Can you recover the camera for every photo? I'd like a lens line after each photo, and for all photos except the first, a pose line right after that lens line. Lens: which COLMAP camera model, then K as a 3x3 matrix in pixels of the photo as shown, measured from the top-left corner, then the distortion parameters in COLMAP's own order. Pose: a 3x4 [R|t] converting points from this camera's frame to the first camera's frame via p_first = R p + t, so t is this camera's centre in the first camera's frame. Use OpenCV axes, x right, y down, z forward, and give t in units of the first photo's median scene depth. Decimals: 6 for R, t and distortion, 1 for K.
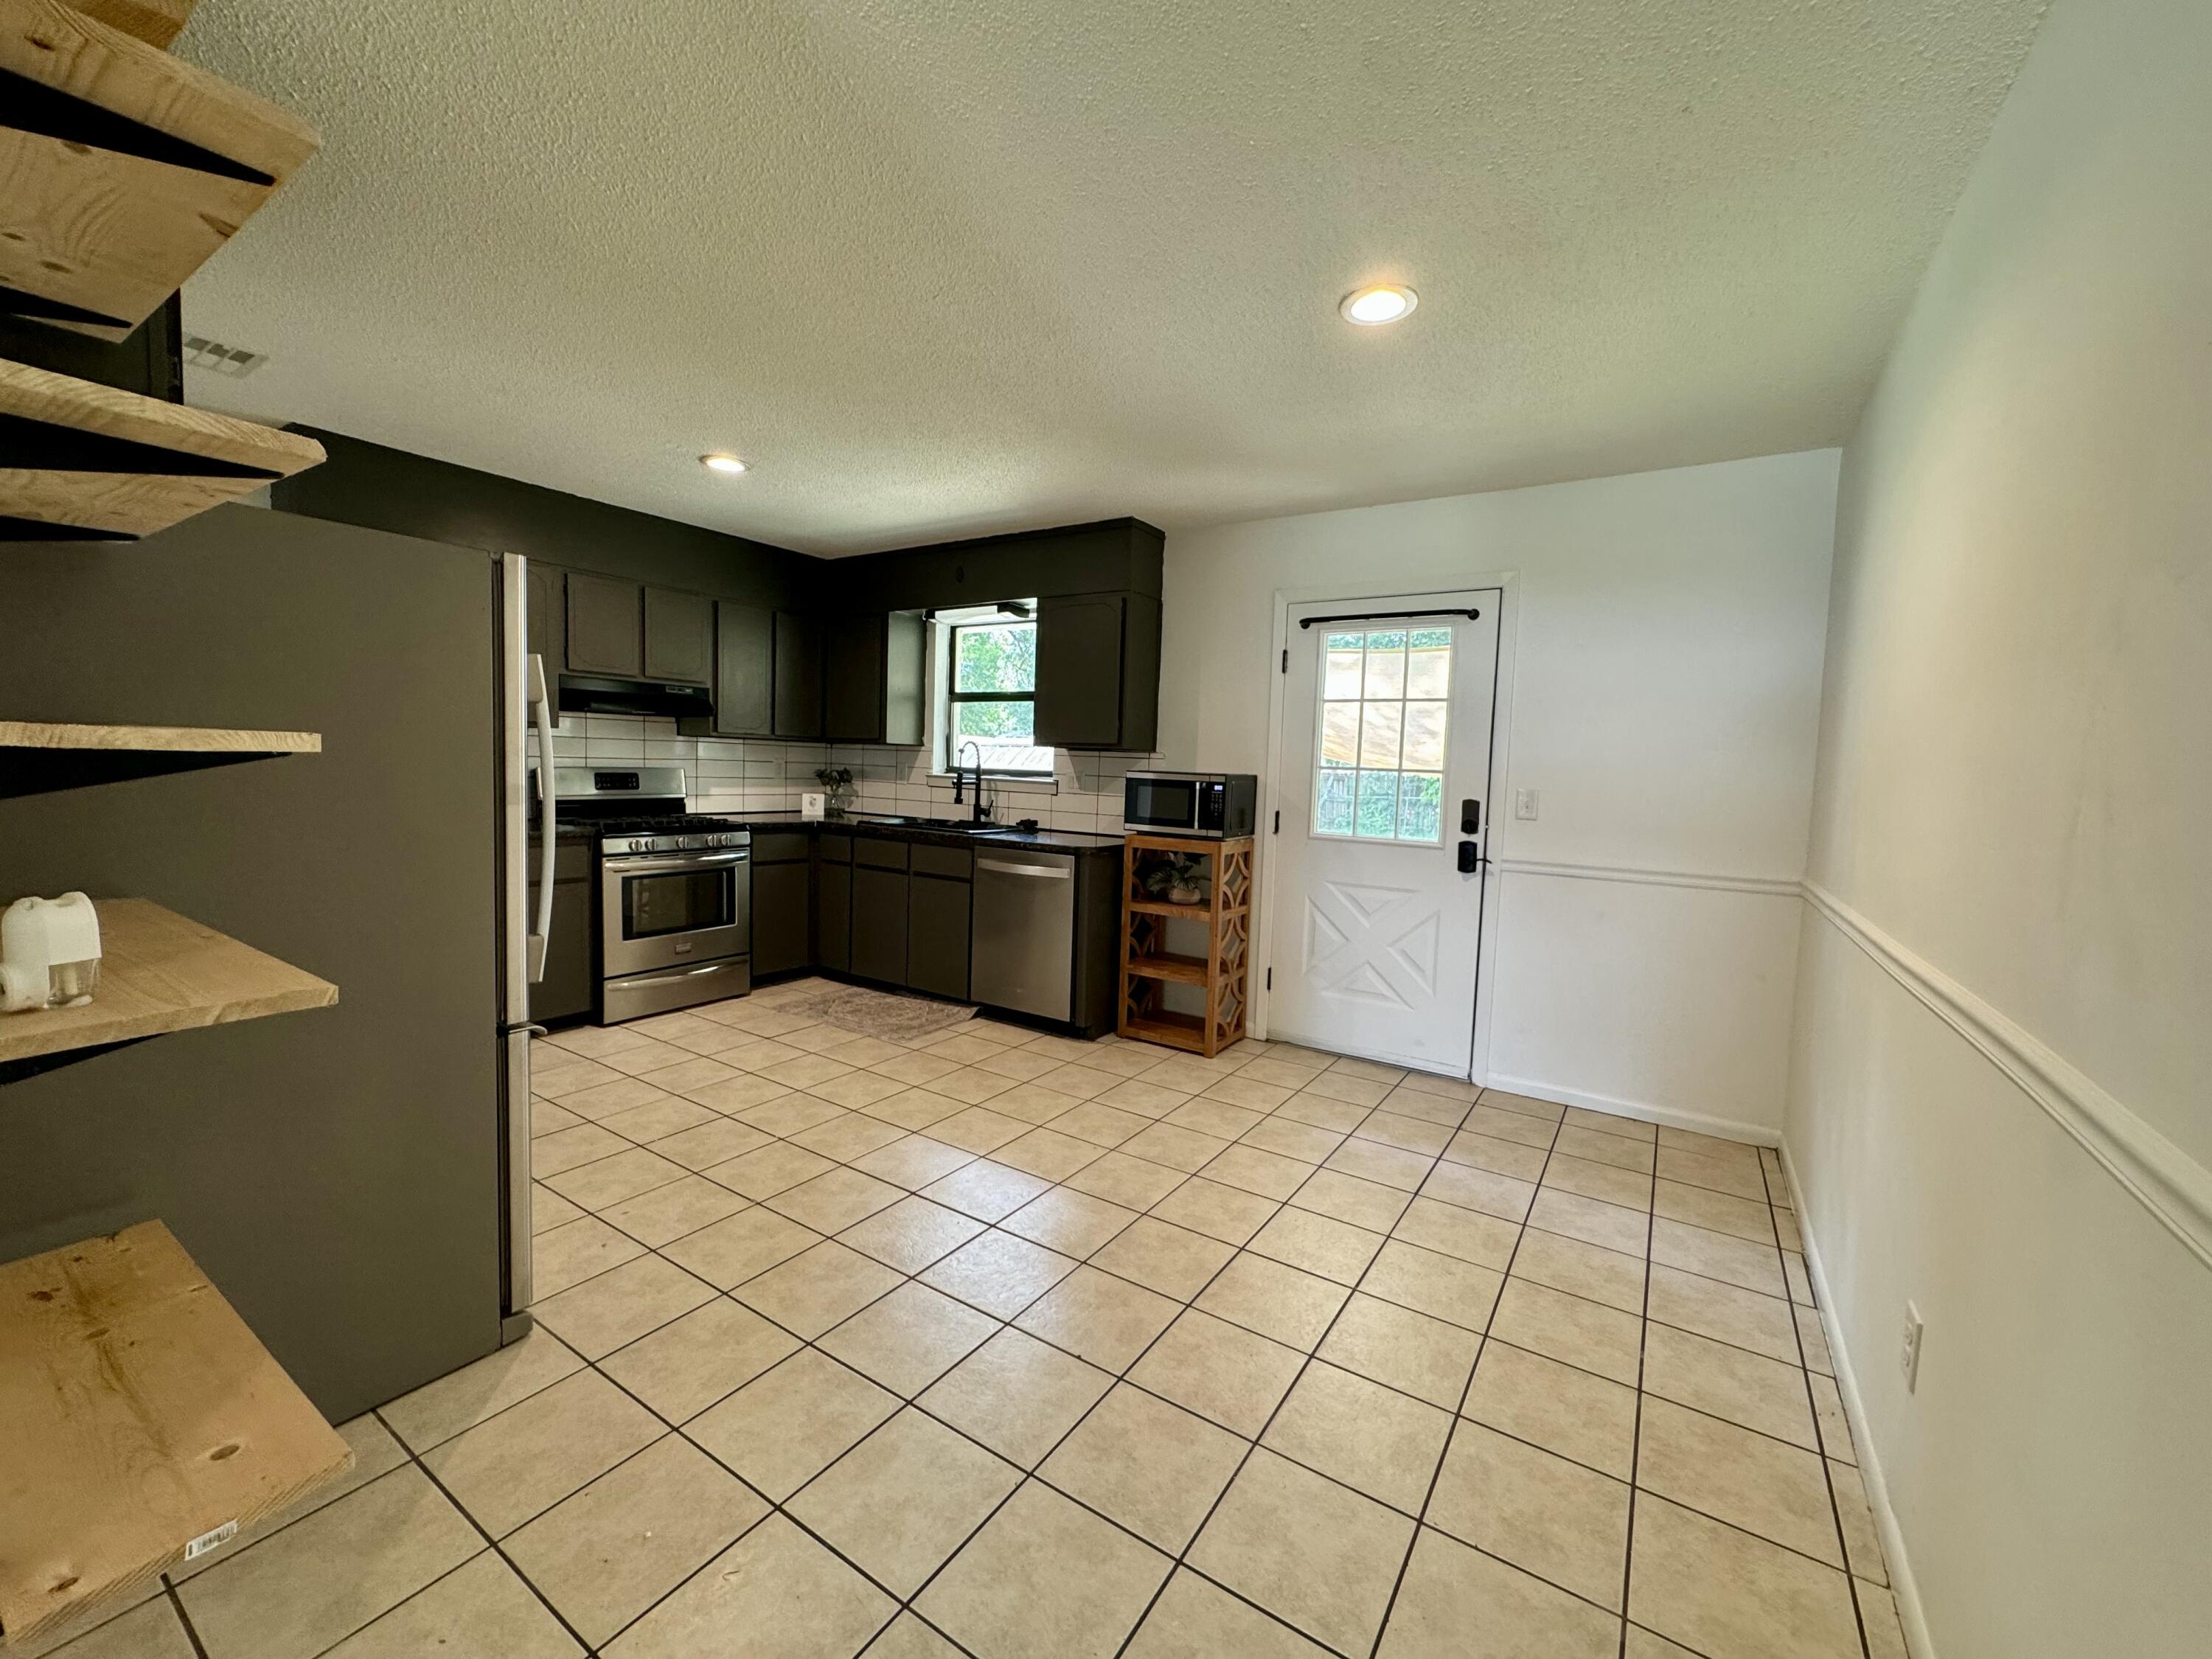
lens RADIAL K [[884.8, 0, 1111.3], [0, 884.8, 824.8], [0, 0, 1]] dist [-0.002109, 0.000089]
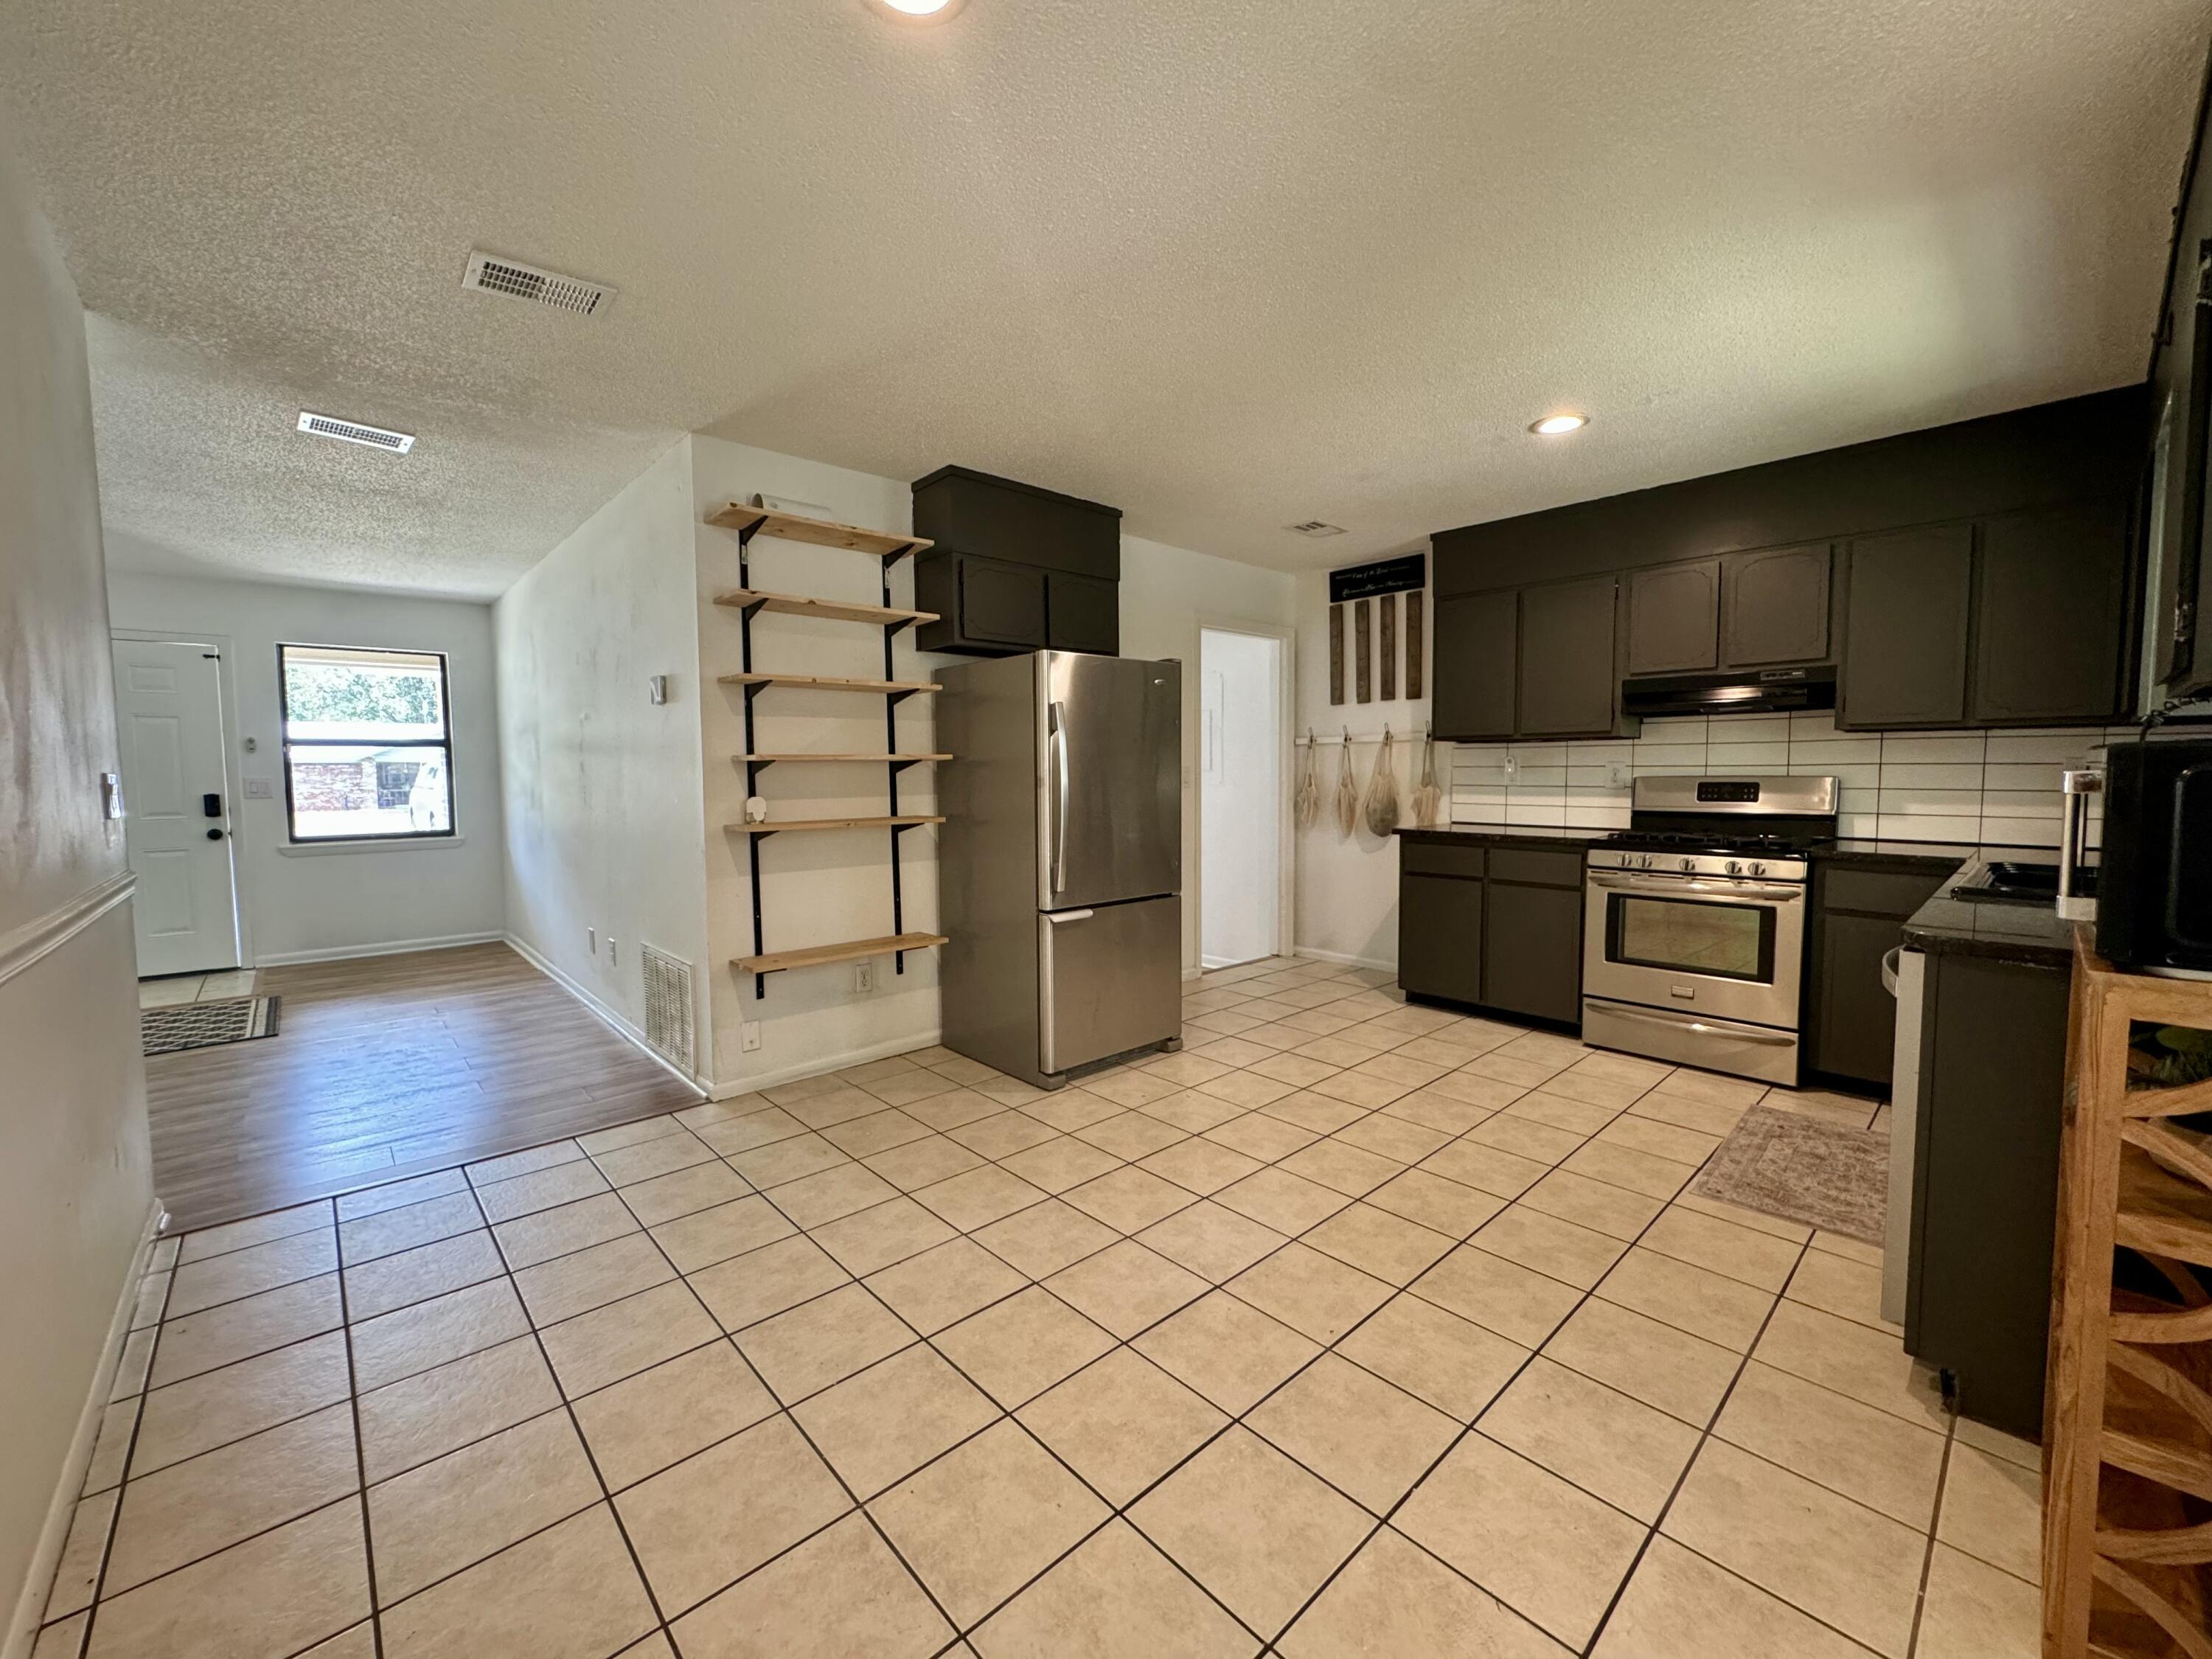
lens RADIAL K [[881.4, 0, 1104.5], [0, 881.4, 822.8], [0, 0, 1]] dist [-0.001156, -0.000055]
pose [[-0.247256, 0.028851, -0.968521, 0.427117], [-0.068720, 0.996517, 0.047228, -0.018857], [0.966510, 0.078235, -0.244412, 0.643506]]
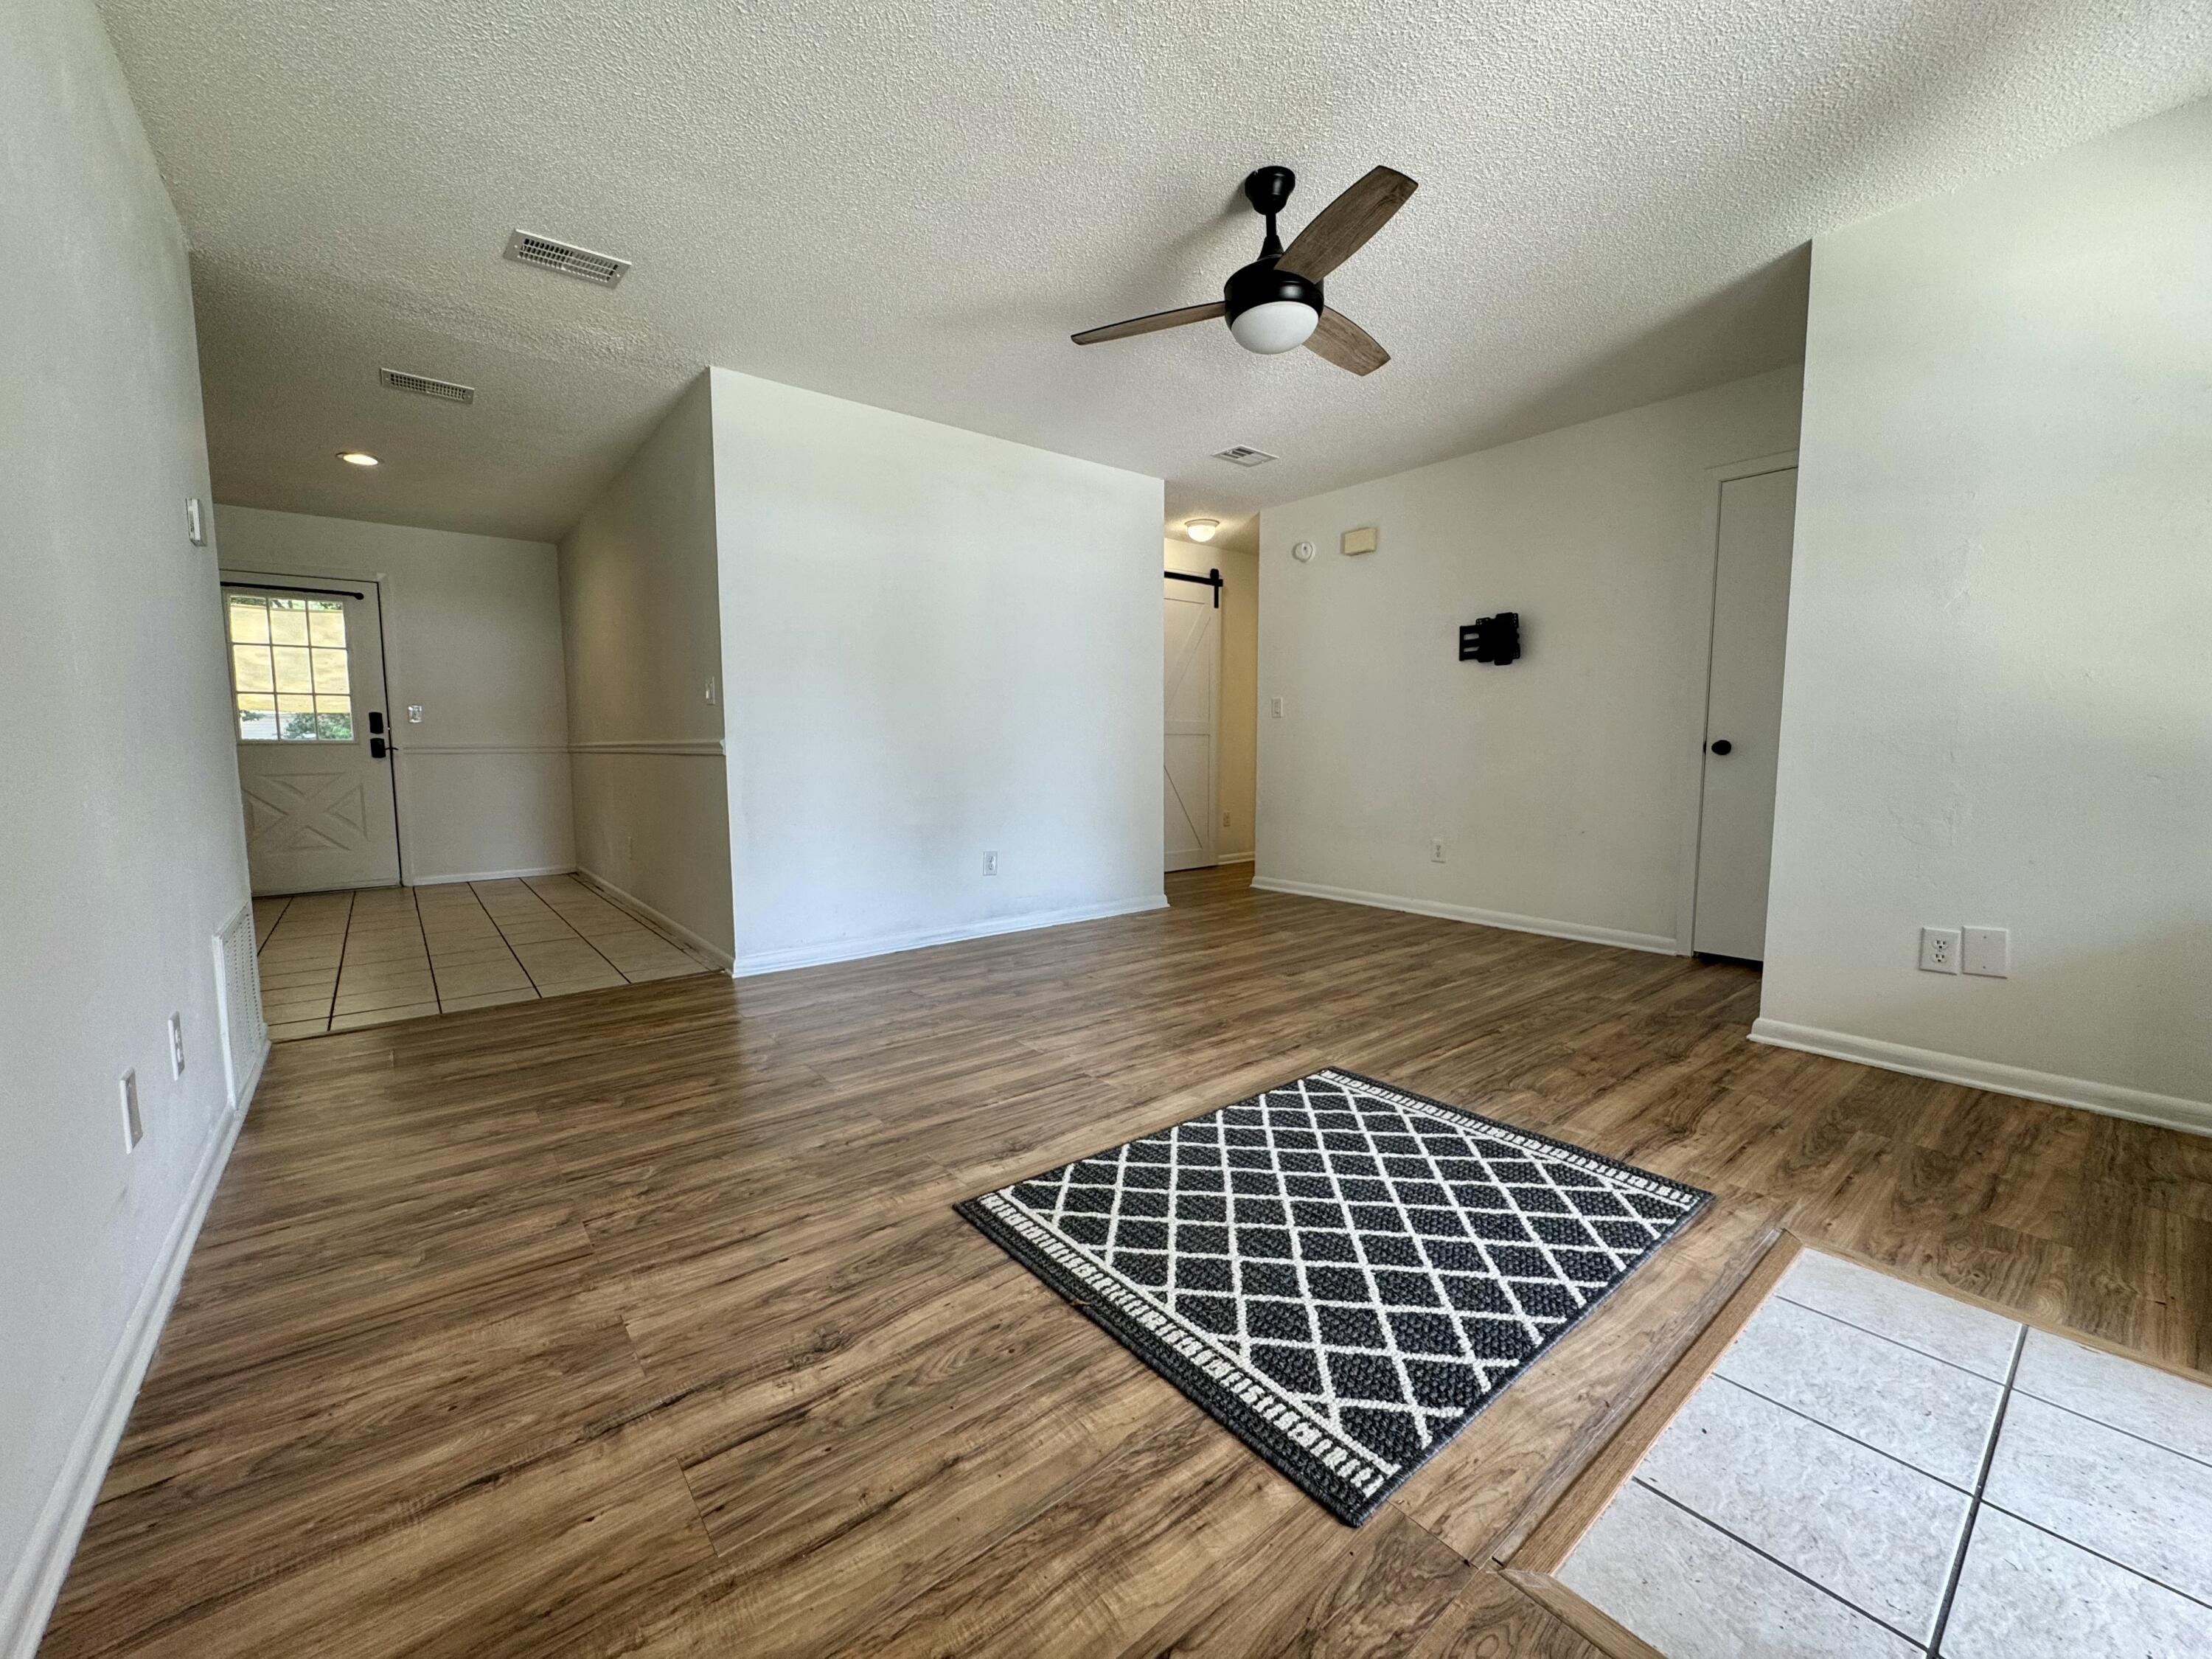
lens RADIAL K [[884.8, 0, 1111.3], [0, 884.8, 824.8], [0, 0, 1]] dist [-0.002109, 0.000089]
pose [[0.301376, -0.123591, 0.945462, -0.595479], [0.081837, 0.991258, 0.103492, 0.095337], [-0.949987, 0.046184, 0.308855, -0.616647]]
